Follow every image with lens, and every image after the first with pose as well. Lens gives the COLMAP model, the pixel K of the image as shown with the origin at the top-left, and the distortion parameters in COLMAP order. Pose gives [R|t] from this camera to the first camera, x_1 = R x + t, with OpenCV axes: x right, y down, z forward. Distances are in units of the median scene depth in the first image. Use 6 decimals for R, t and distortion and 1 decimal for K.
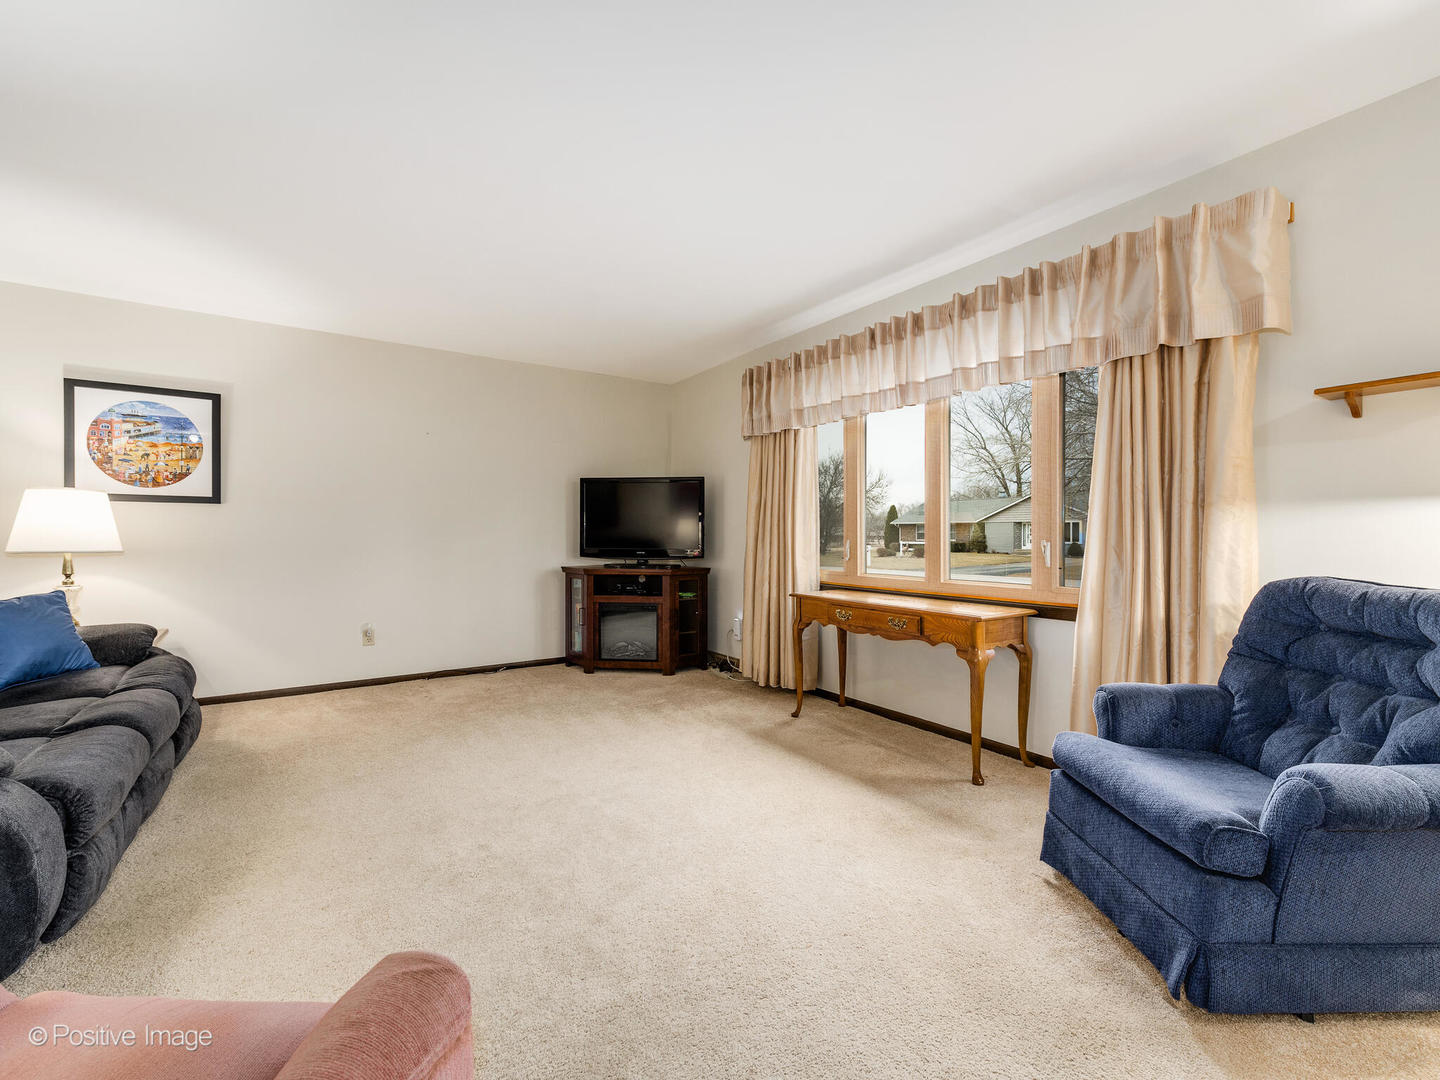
lens RADIAL K [[625.8, 0, 724.0], [0, 625.8, 542.0], [0, 0, 1]] dist [0.001433, 0.000154]
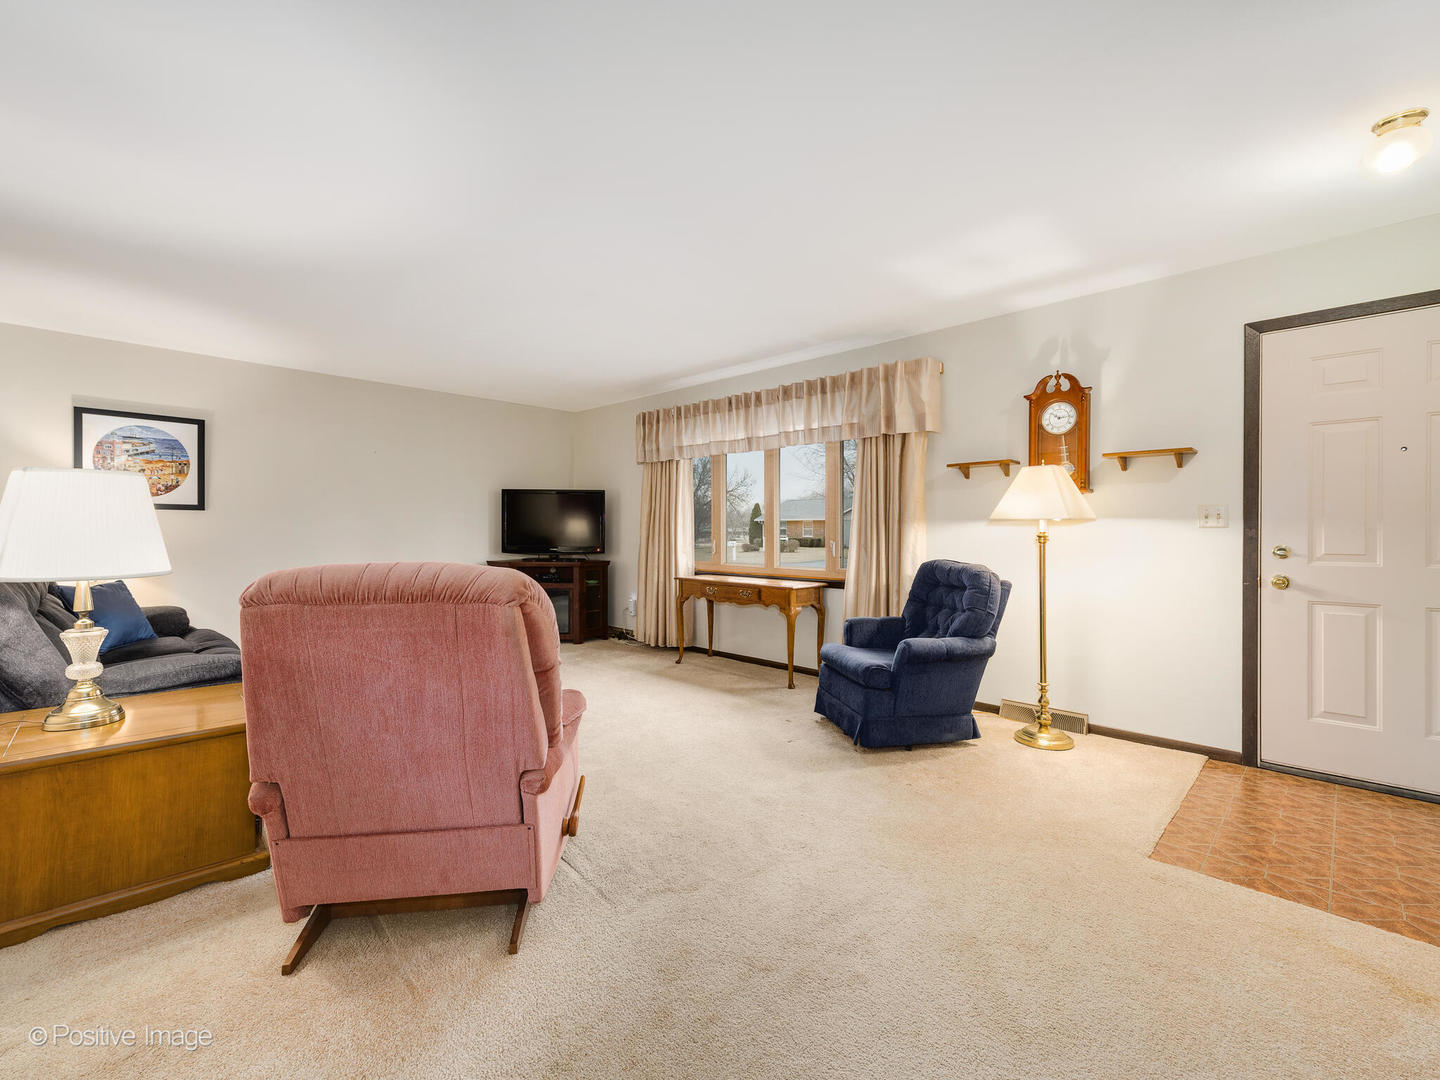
lens RADIAL K [[625.8, 0, 724.0], [0, 625.8, 542.0], [0, 0, 1]] dist [0.001433, 0.000154]
pose [[0.978171, -0.002733, 0.207782, -0.087381], [0.001279, 0.999974, 0.007131, -0.009035], [-0.207796, -0.006710, 0.978149, -0.455871]]
